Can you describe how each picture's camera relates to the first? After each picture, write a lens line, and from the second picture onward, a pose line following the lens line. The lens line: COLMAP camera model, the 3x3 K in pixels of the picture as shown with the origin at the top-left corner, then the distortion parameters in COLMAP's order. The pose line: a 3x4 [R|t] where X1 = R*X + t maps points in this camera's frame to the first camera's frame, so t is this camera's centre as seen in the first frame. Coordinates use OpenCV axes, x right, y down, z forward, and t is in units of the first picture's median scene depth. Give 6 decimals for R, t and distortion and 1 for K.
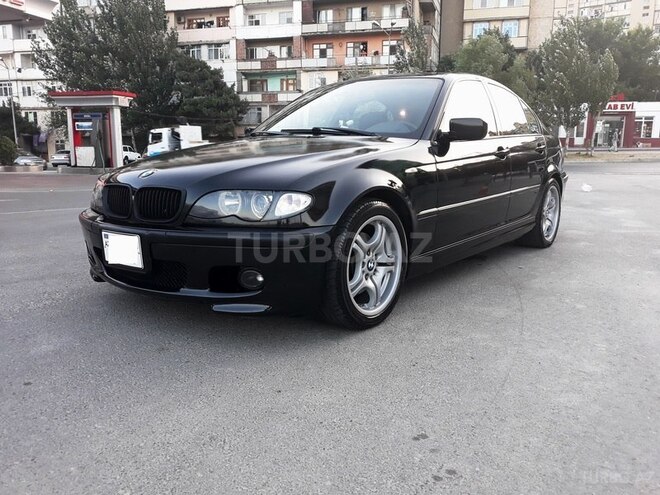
lens RADIAL K [[557.4, 0, 330.0], [0, 557.4, 247.5], [0, 0, 1]] dist [0.003113, -0.006974]
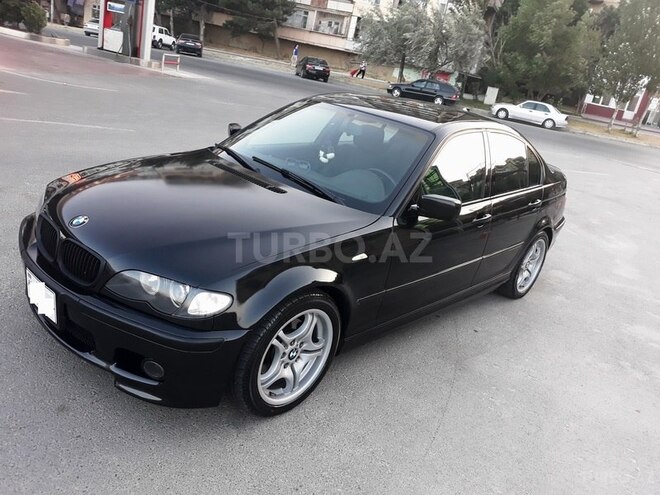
lens RADIAL K [[557.4, 0, 330.0], [0, 557.4, 247.5], [0, 0, 1]] dist [0.003113, -0.006974]
pose [[0.978936, 0.203723, -0.013438, 0.062698], [-0.199151, 0.967320, 0.156942, -0.176868], [0.044972, -0.150960, 0.987516, 0.037630]]
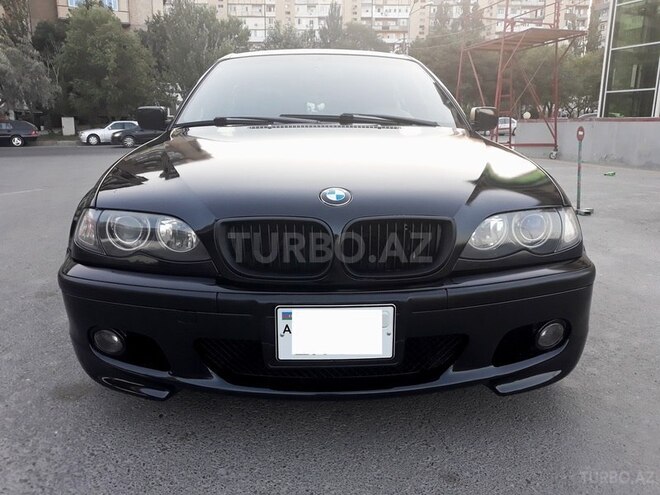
lens RADIAL K [[557.4, 0, 330.0], [0, 557.4, 247.5], [0, 0, 1]] dist [0.003113, -0.006974]
pose [[0.766222, -0.129033, 0.629487, -0.381292], [0.106103, 0.991590, 0.074107, -0.065939], [-0.633755, 0.010008, 0.773469, 0.303752]]
